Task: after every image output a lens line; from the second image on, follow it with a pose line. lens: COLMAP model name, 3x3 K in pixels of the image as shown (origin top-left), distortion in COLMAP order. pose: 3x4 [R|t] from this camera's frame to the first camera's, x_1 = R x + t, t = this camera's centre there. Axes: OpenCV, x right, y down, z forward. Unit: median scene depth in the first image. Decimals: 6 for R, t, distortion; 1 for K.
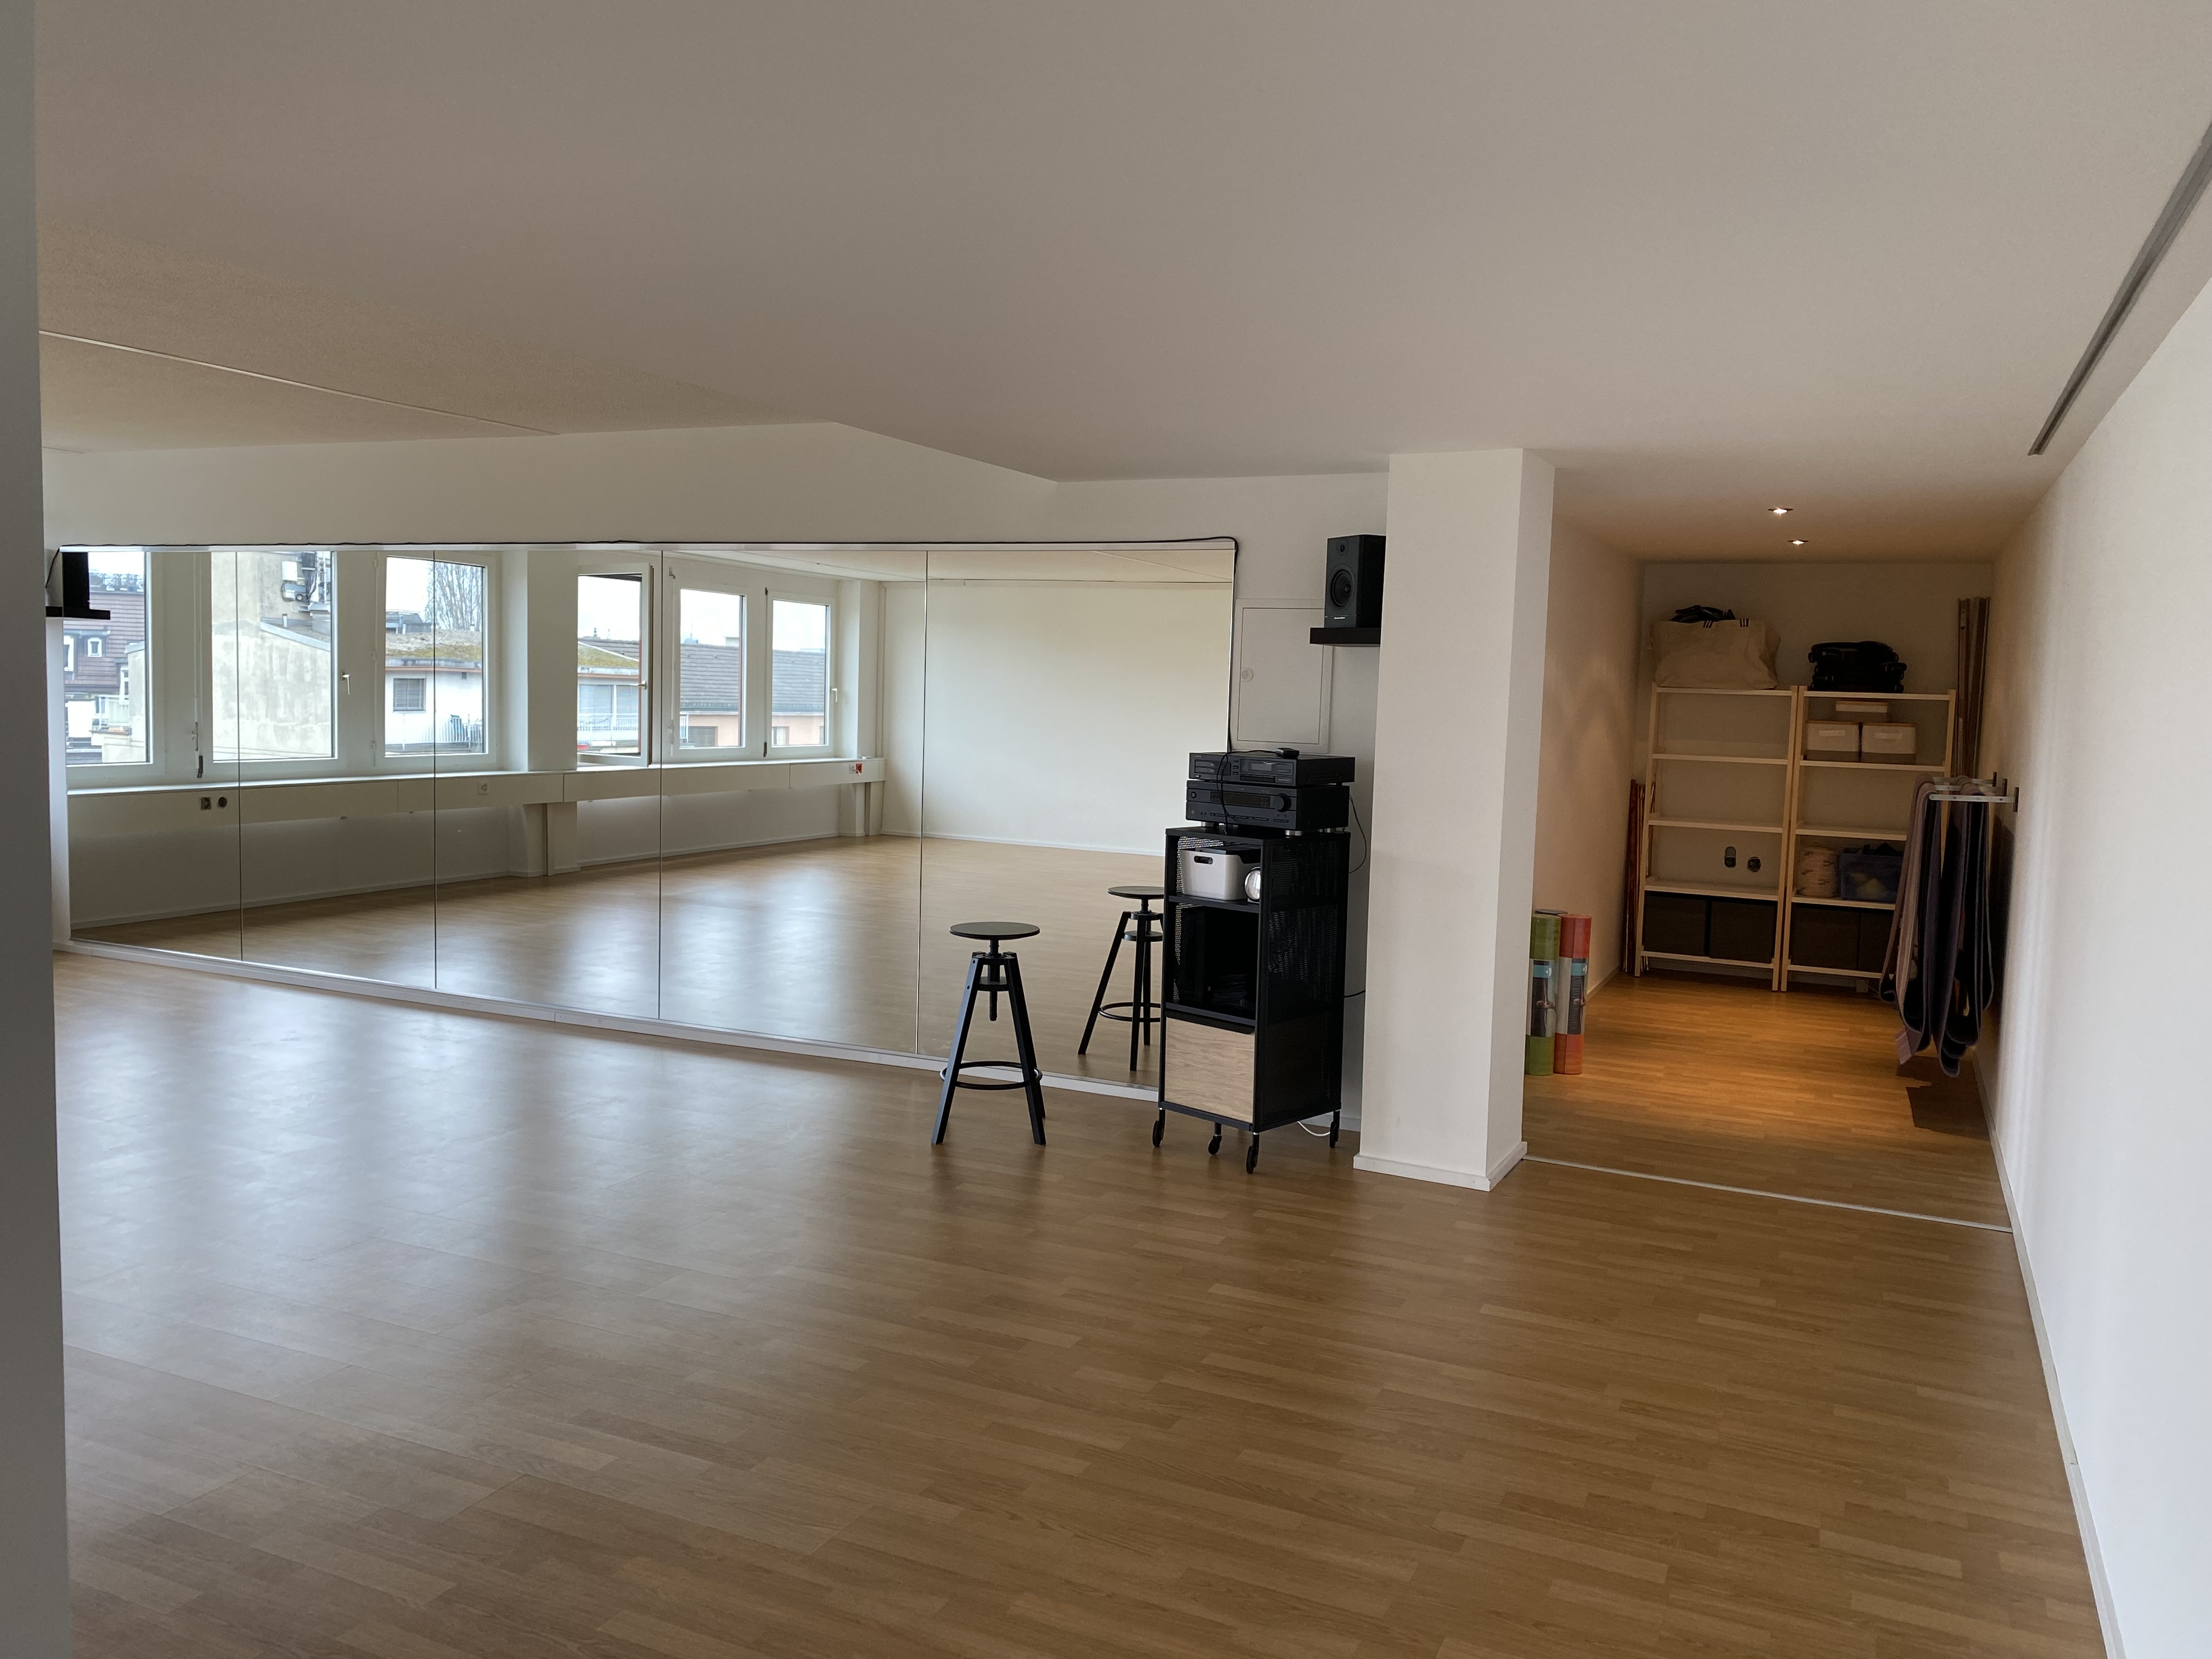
lens RADIAL K [[1694.4, 0, 1102.4], [0, 1694.4, 831.5], [0, 0, 1]] dist [0.051056, -0.013291]
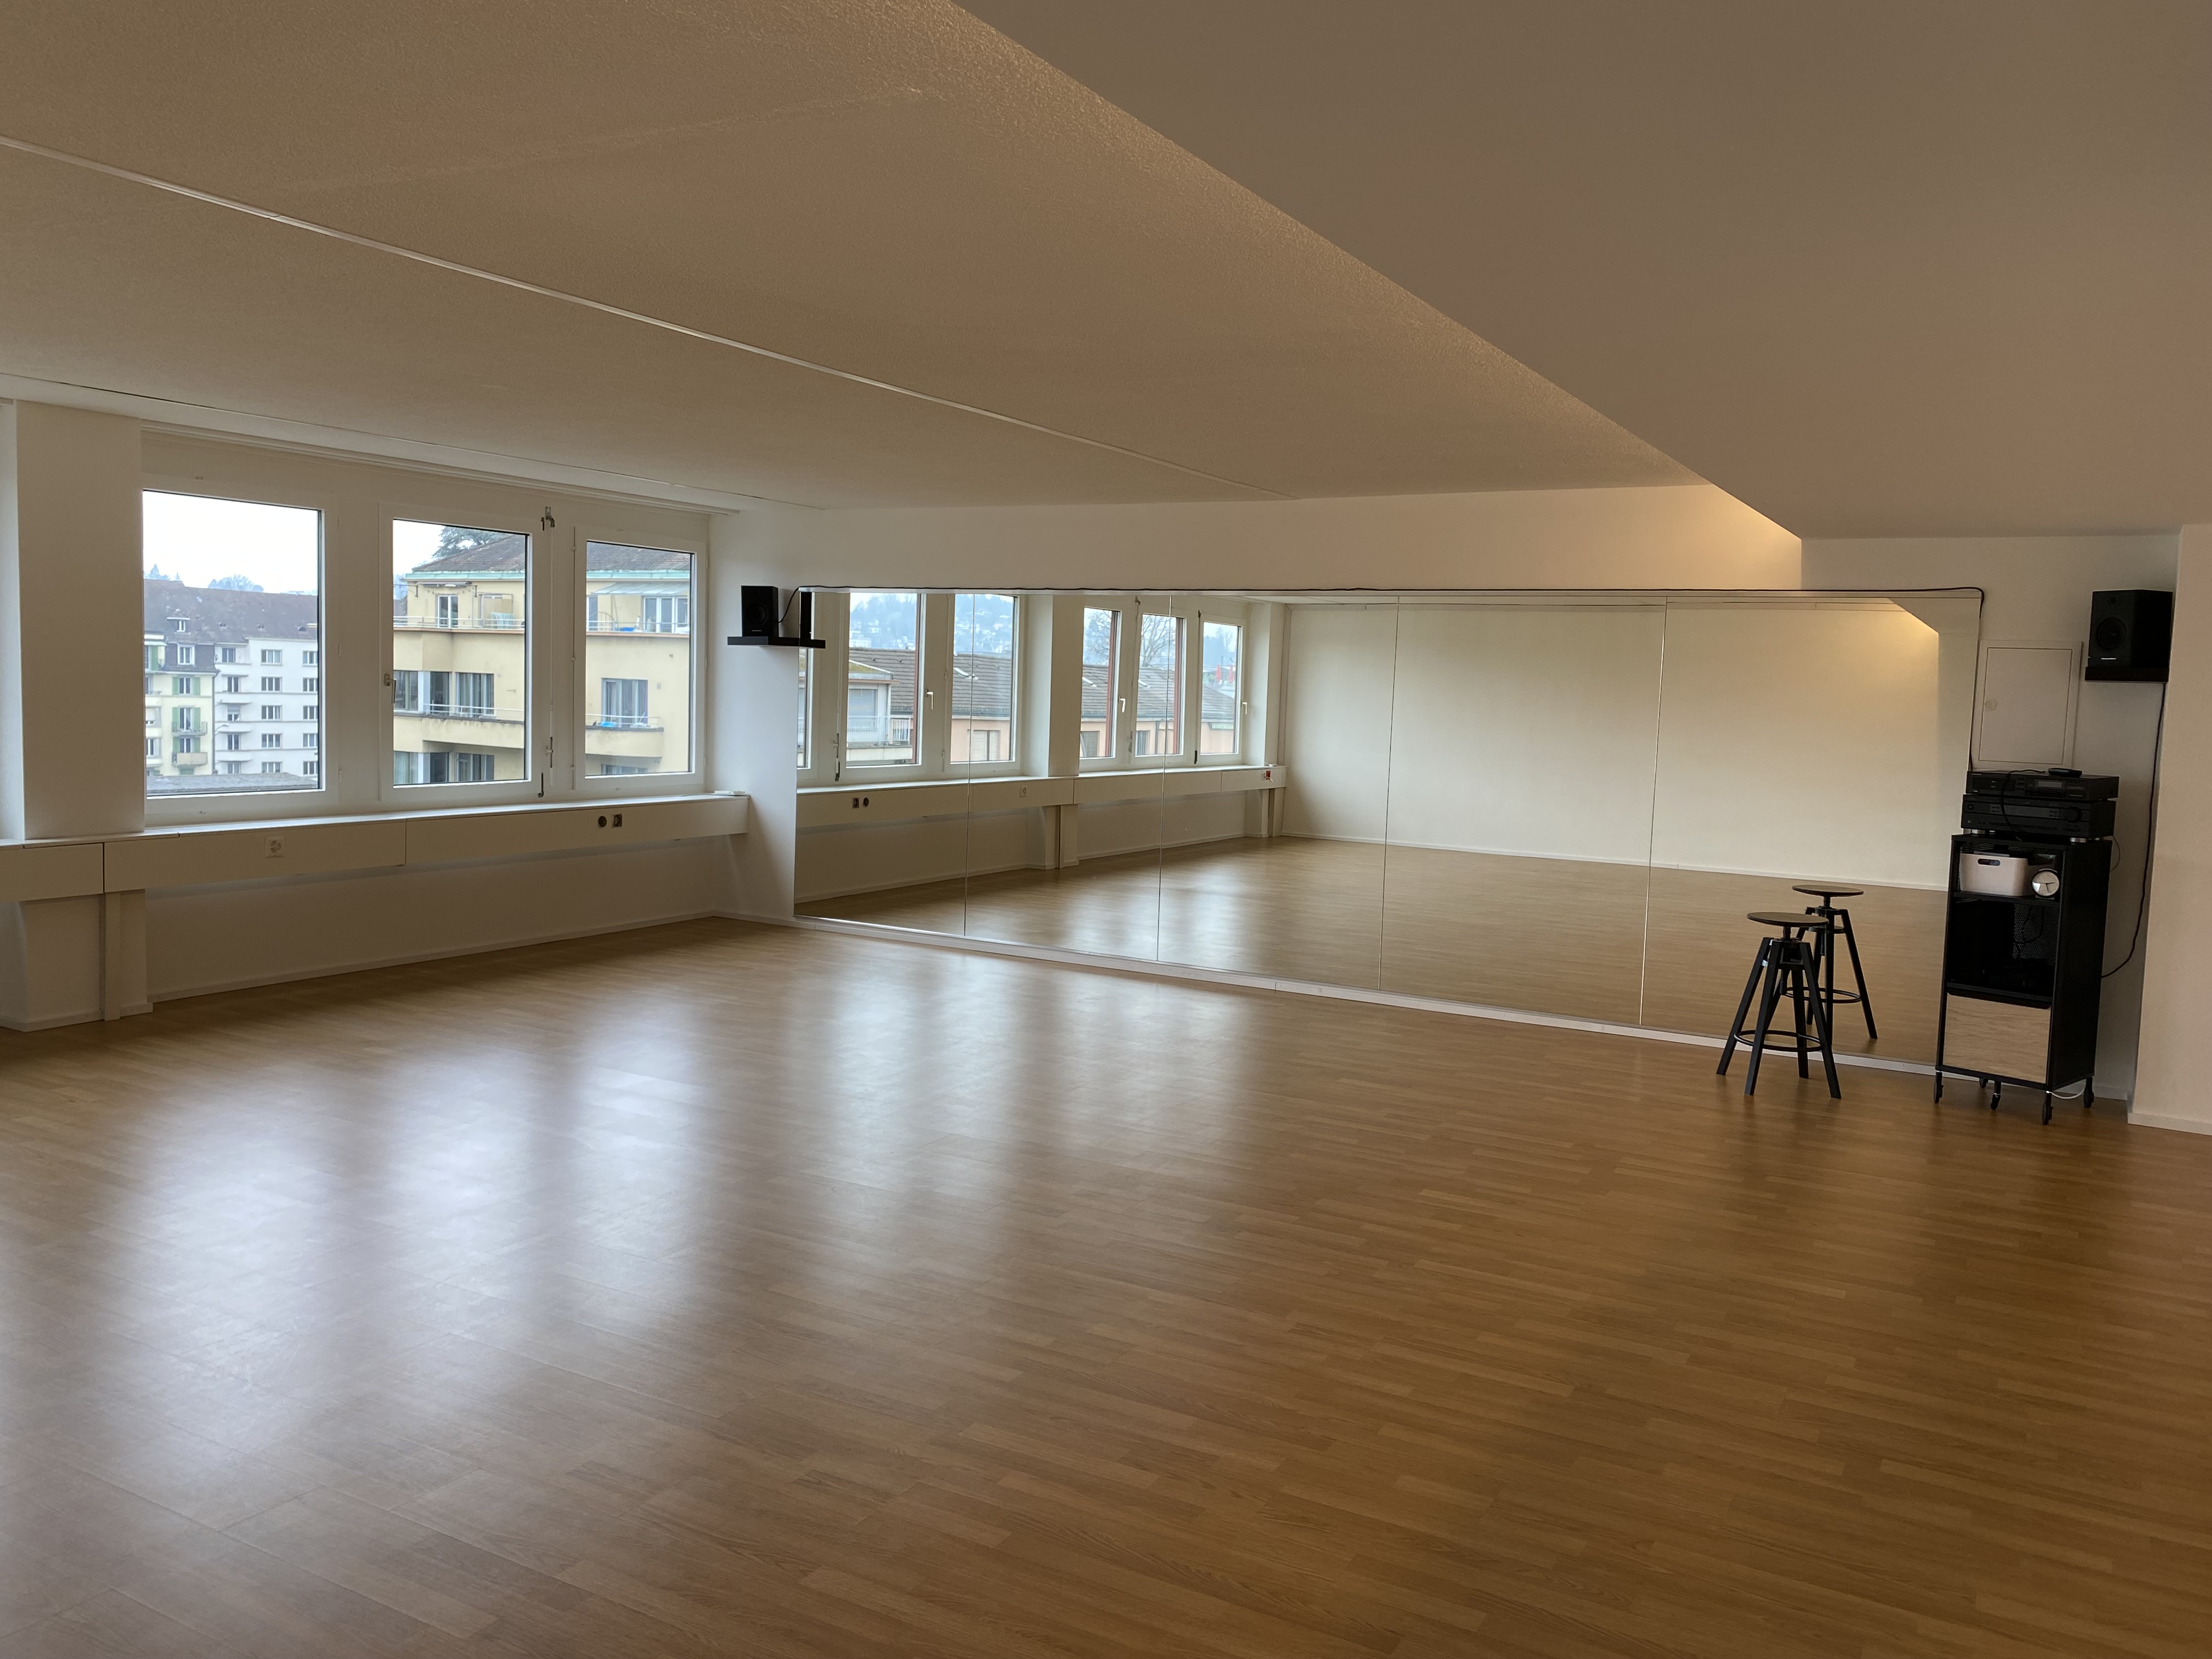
lens RADIAL K [[1694.4, 0, 1108.4], [0, 1694.4, 829.6], [0, 0, 1]] dist [0.051056, -0.013291]
pose [[0.996922, 0.013512, -0.077221, -0.214223], [-0.013781, 0.999901, -0.002957, 0.002747], [0.077173, 0.004013, 0.997010, -0.115227]]
